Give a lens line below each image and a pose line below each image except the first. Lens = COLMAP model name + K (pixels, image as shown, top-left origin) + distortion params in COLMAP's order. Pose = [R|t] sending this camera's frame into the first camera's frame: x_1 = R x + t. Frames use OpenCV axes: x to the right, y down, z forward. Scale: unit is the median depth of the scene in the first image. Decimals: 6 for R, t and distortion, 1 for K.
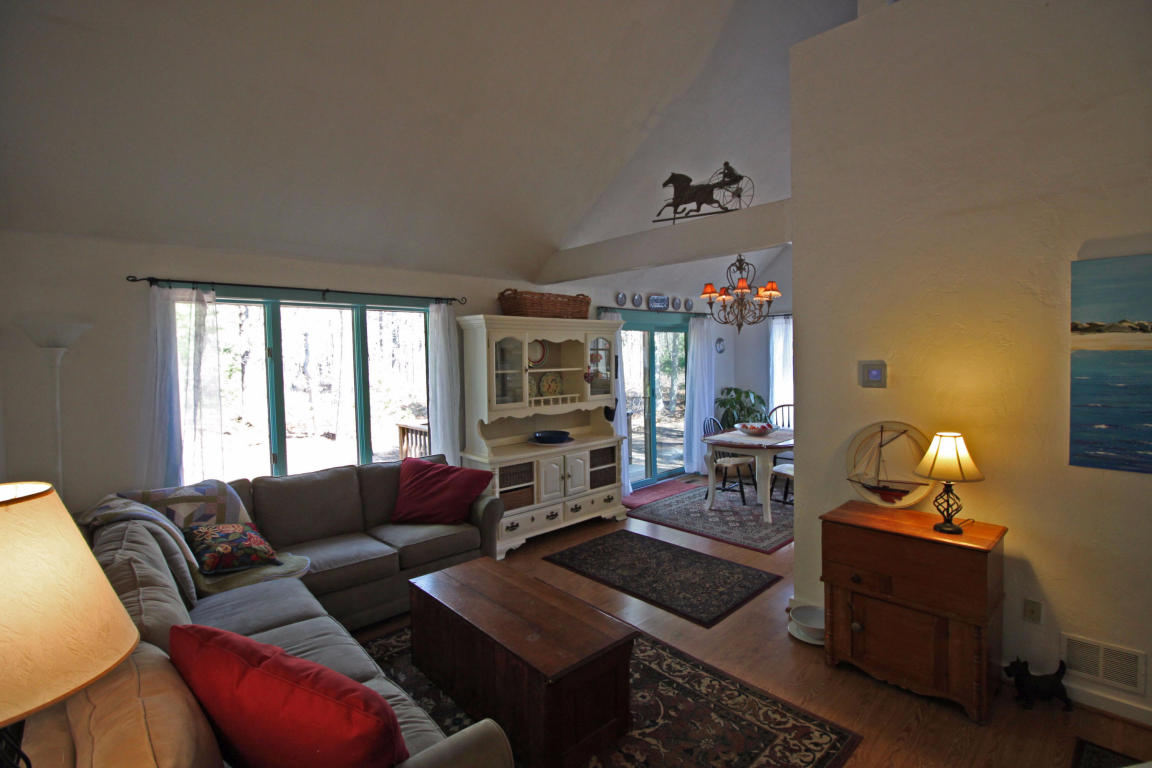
lens RADIAL K [[534.4, 0, 584.0], [0, 534.4, 377.6], [0, 0, 1]] dist [-0.004956, -0.010060]
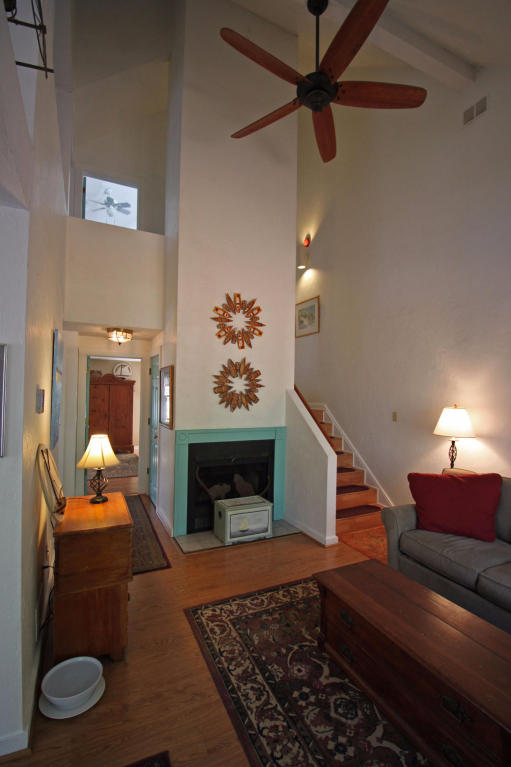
lens RADIAL K [[355.8, 0, 259.0], [0, 355.8, 386.4], [0, 0, 1]] dist [-0.004956, -0.010060]
pose [[-0.954771, 0.007430, 0.297251, -0.026684], [0.013182, 0.999763, 0.017351, -0.029360], [-0.297051, 0.020485, -0.954642, 1.160838]]
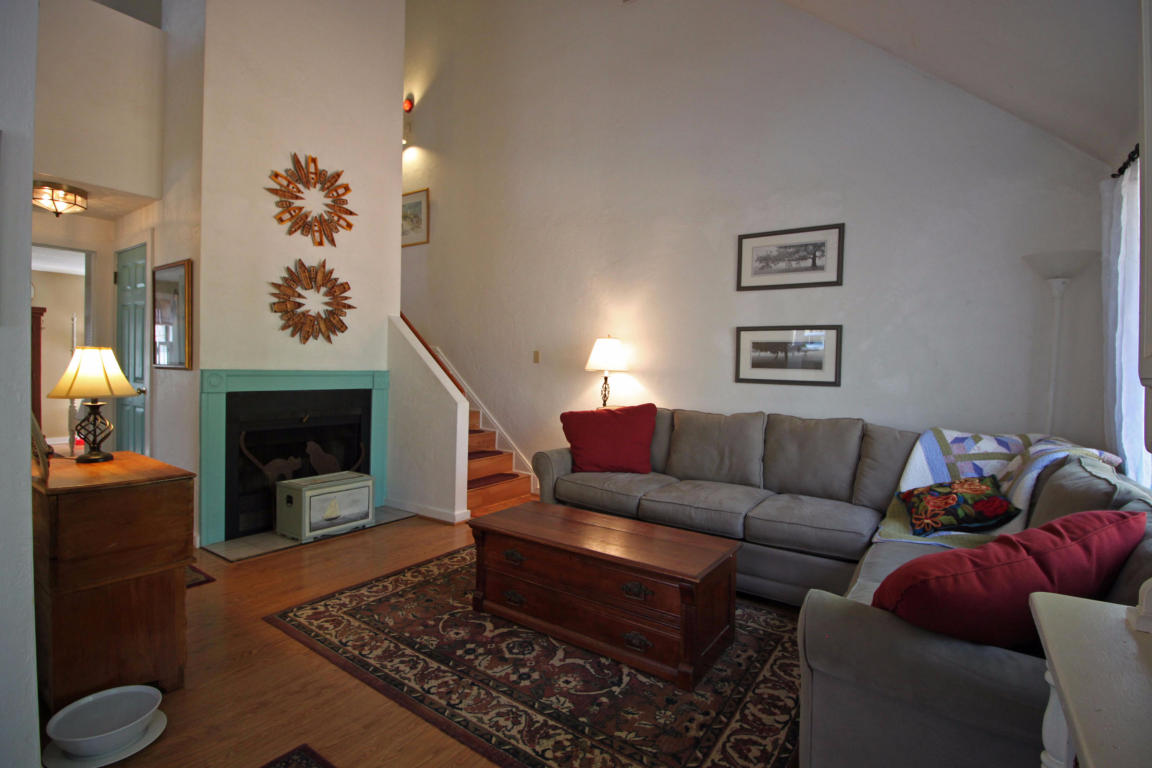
lens RADIAL K [[534.4, 0, 586.6], [0, 534.4, 378.3], [0, 0, 1]] dist [-0.004956, -0.010060]
pose [[-0.976557, -0.000246, -0.215260, 0.059829], [-0.014335, 0.997854, 0.063894, 0.057086], [0.214782, 0.065482, -0.974464, 1.276748]]
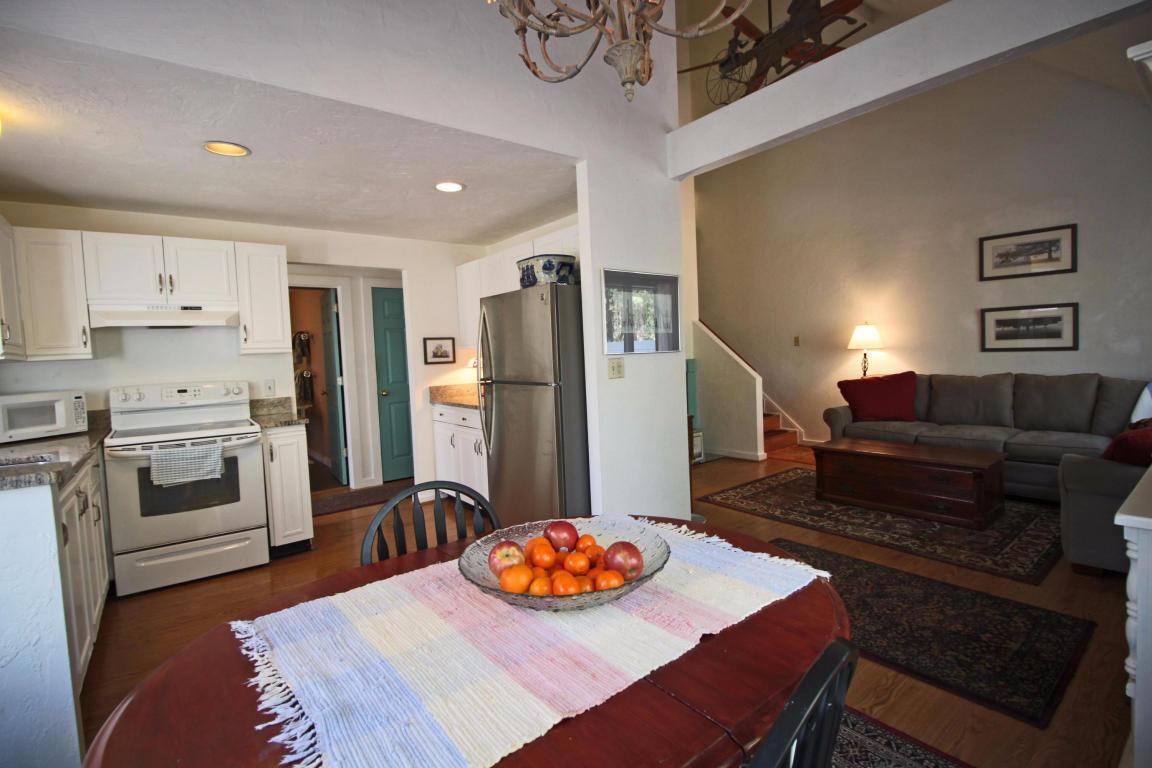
lens RADIAL K [[534.4, 0, 585.8], [0, 534.4, 375.1], [0, 0, 1]] dist [-0.004956, -0.010060]
pose [[-0.994280, 0.056829, 0.090426, 0.423443], [0.064718, 0.994118, 0.086840, 0.005733], [-0.084959, 0.092196, -0.992110, 1.741579]]
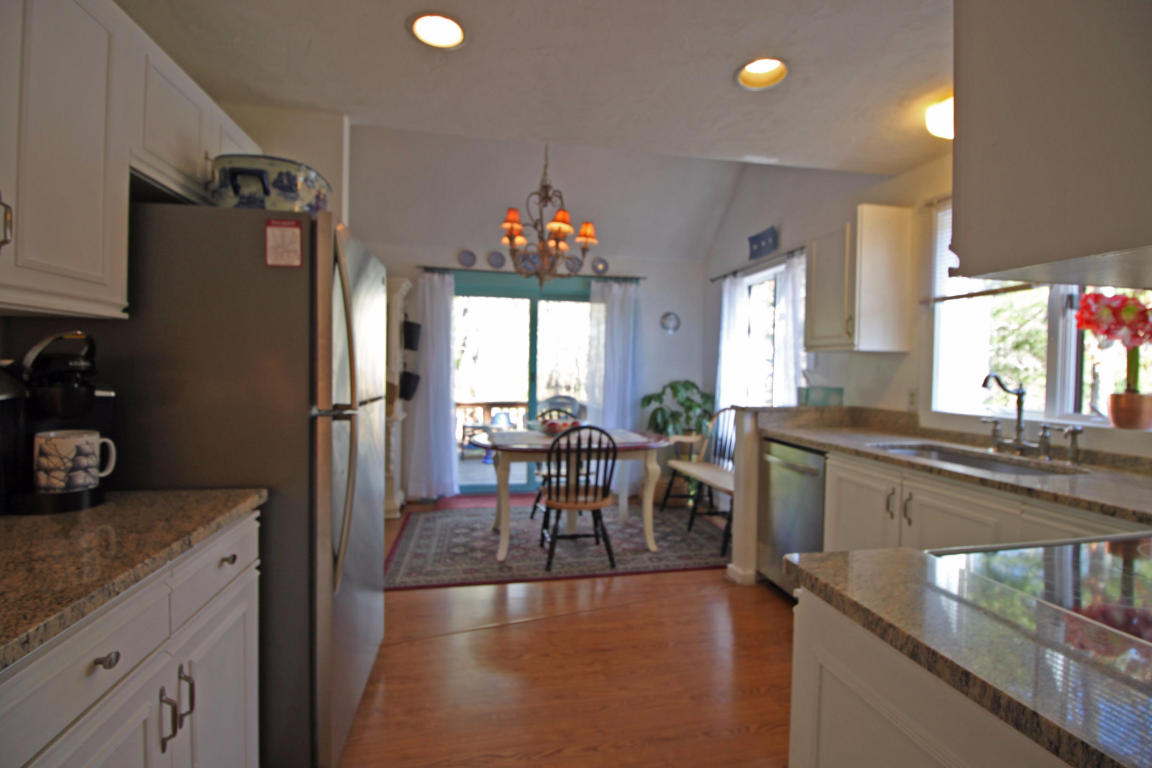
lens RADIAL K [[534.4, 0, 583.4], [0, 534.4, 378.3], [0, 0, 1]] dist [-0.004956, -0.010060]
pose [[0.847281, 0.043256, -0.529380, 1.036118], [-0.054886, 0.998473, -0.006261, 0.051986], [0.528301, 0.034360, 0.848361, 0.617501]]
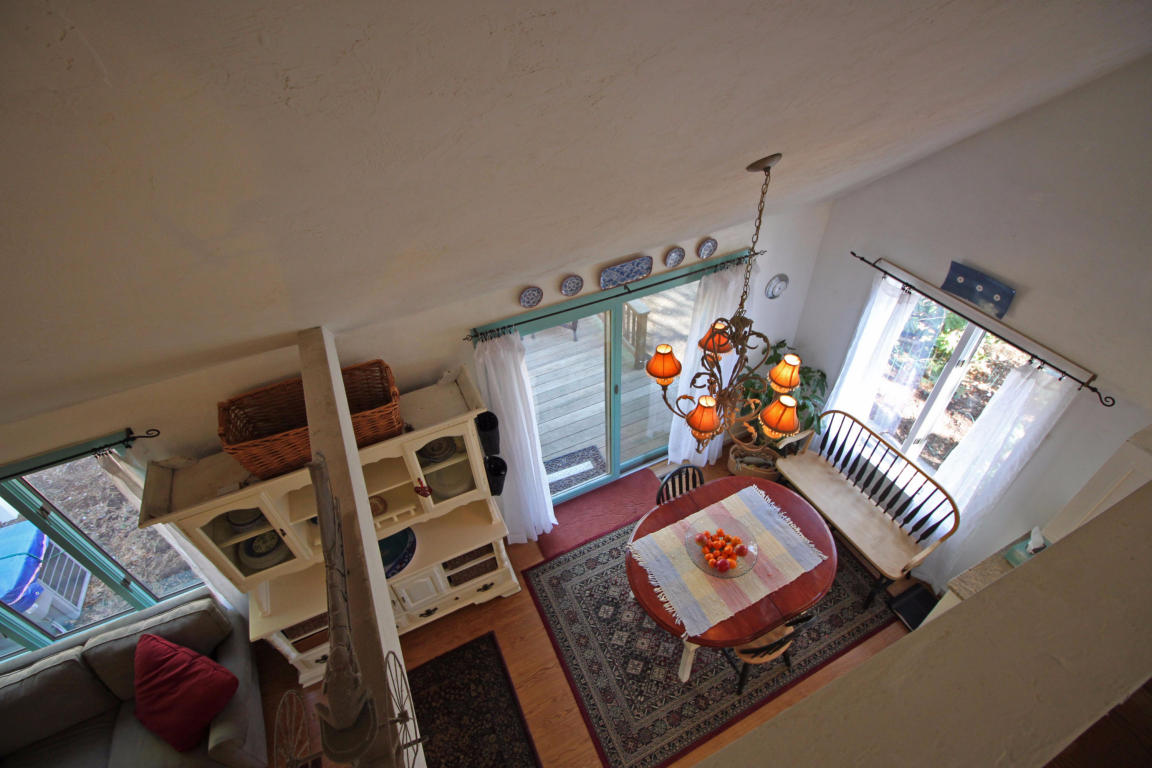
lens RADIAL K [[534.4, 0, 579.5], [0, 534.4, 378.4], [0, 0, 1]] dist [-0.004956, -0.010060]
pose [[0.952755, 0.189169, -0.237641, 0.402018], [0.004347, 0.773809, 0.633404, -0.651423], [0.303709, -0.604512, 0.736428, 0.885405]]
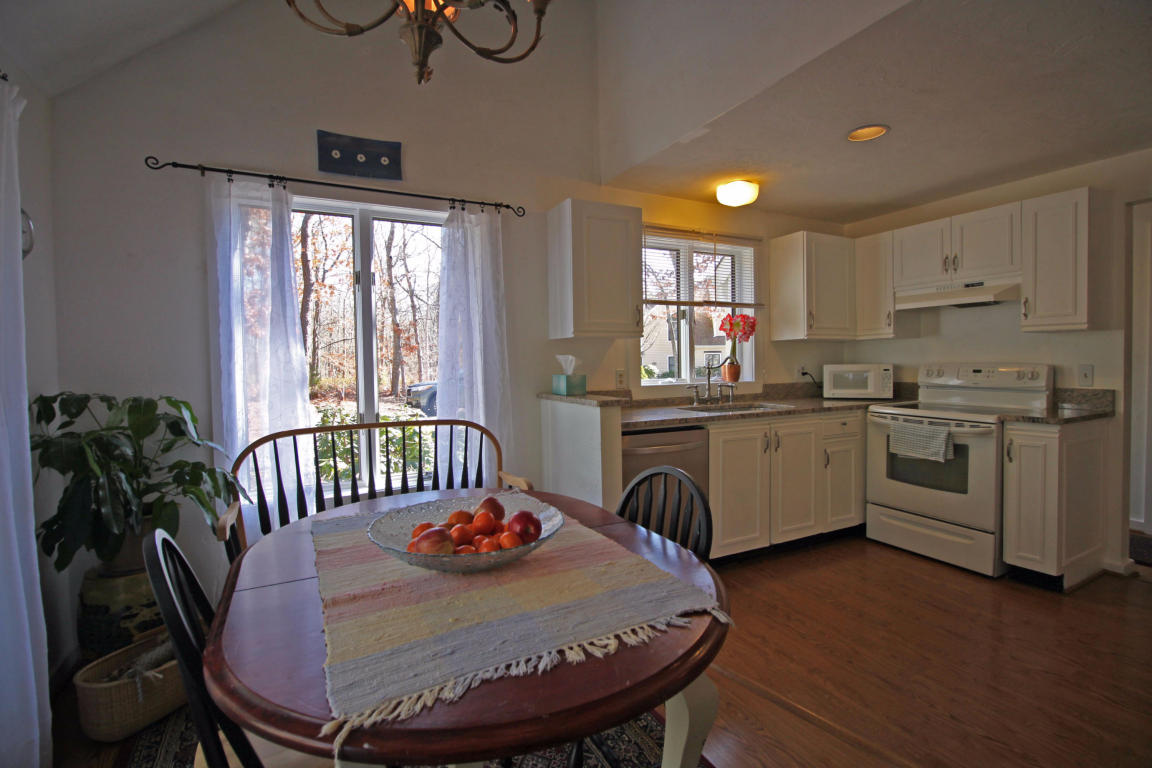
lens RADIAL K [[534.4, 0, 587.5], [0, 534.4, 377.4], [0, 0, 1]] dist [-0.004956, -0.010060]
pose [[0.262864, -0.013070, 0.964744, 0.167761], [0.049997, 0.998749, -0.000091, 0.045963], [-0.963537, 0.048258, 0.263188, 1.283481]]
